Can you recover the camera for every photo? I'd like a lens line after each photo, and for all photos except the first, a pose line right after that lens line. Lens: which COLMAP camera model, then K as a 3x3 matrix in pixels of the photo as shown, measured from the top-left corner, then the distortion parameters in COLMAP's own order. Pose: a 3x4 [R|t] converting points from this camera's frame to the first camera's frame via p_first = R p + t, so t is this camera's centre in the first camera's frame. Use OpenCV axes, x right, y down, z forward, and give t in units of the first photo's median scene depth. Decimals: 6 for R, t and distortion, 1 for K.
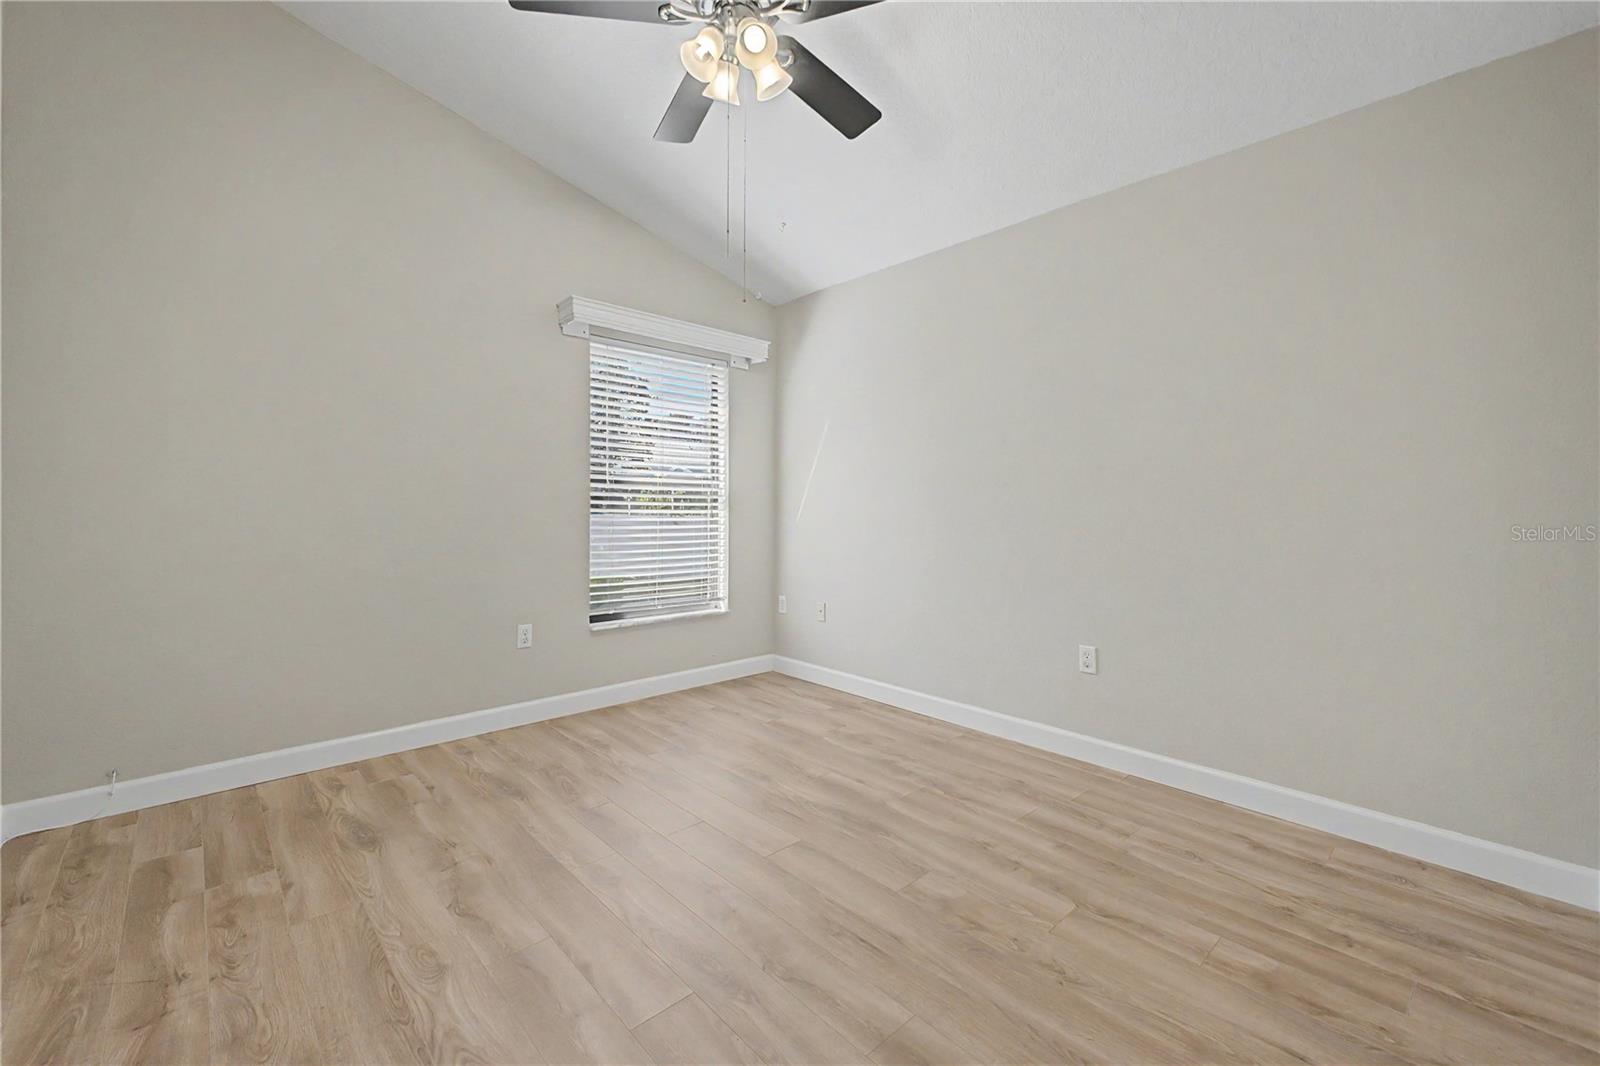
lens RADIAL K [[655.9, 0, 801.9], [0, 655.9, 525.7], [0, 0, 1]] dist [0.003329, 0.000284]
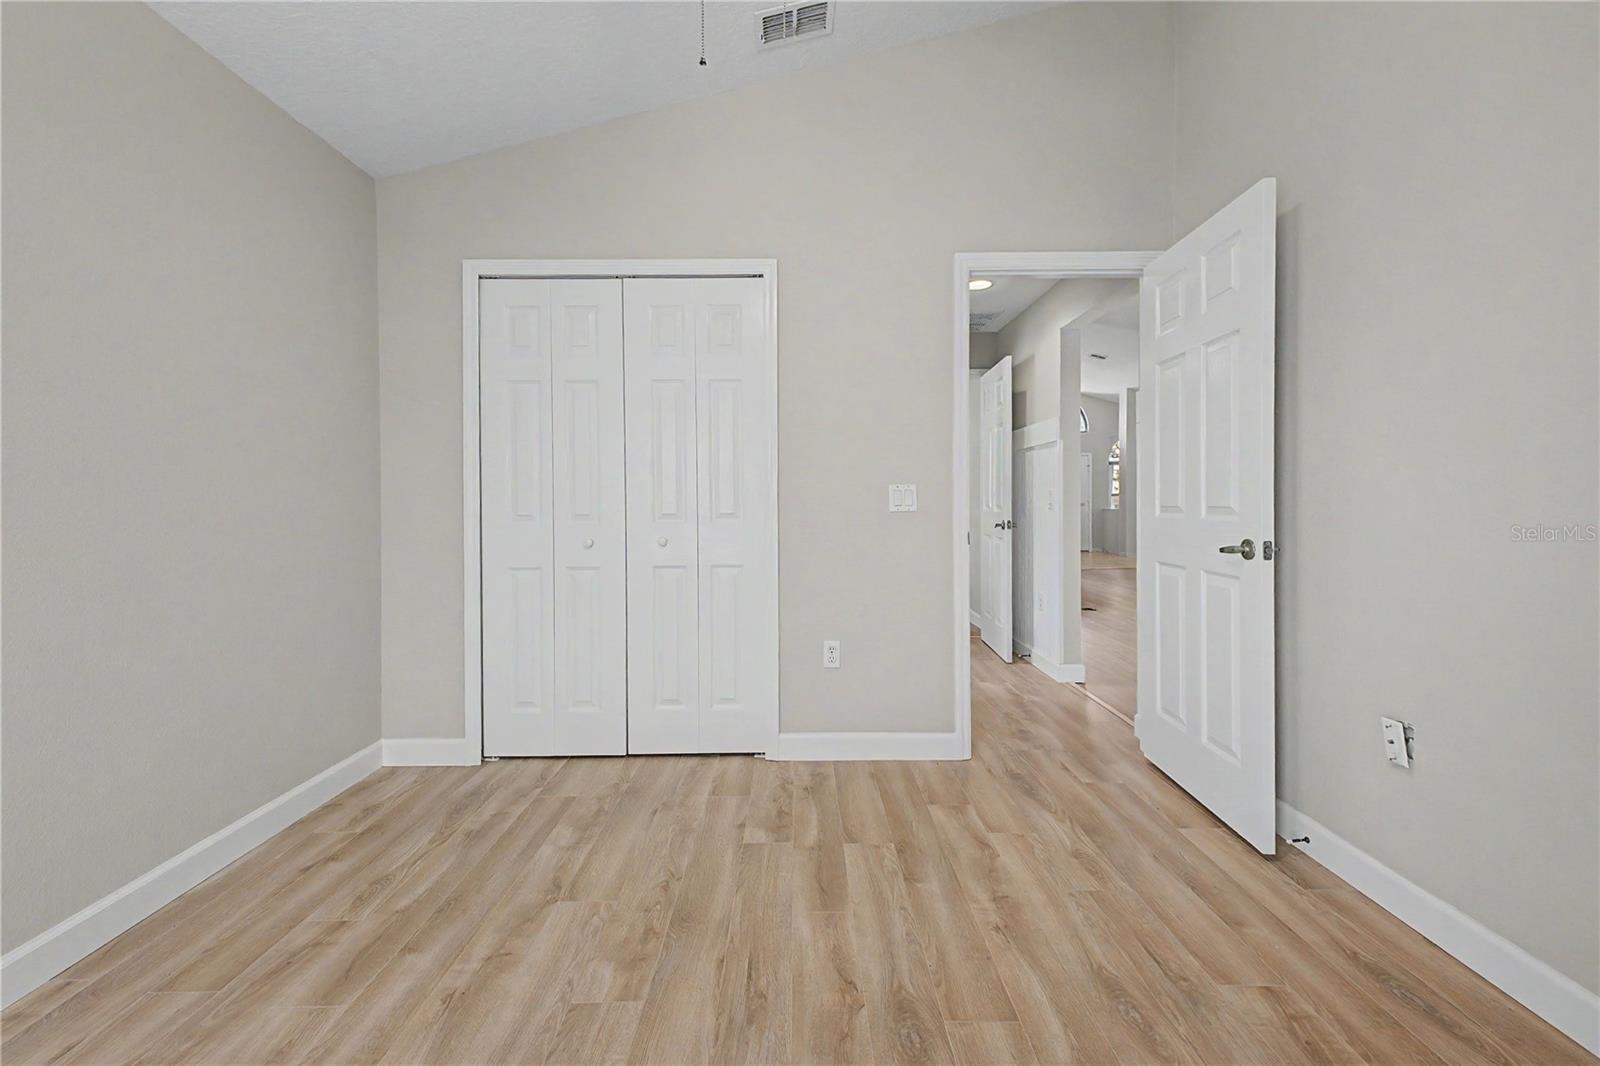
lens RADIAL K [[655.9, 0, 813.0], [0, 655.9, 504.8], [0, 0, 1]] dist [0.003329, 0.000284]
pose [[-0.755332, -0.002063, 0.655339, -0.453210], [0.017274, 0.999585, 0.023057, -0.025678], [-0.655114, 0.028736, -0.754983, 1.300796]]
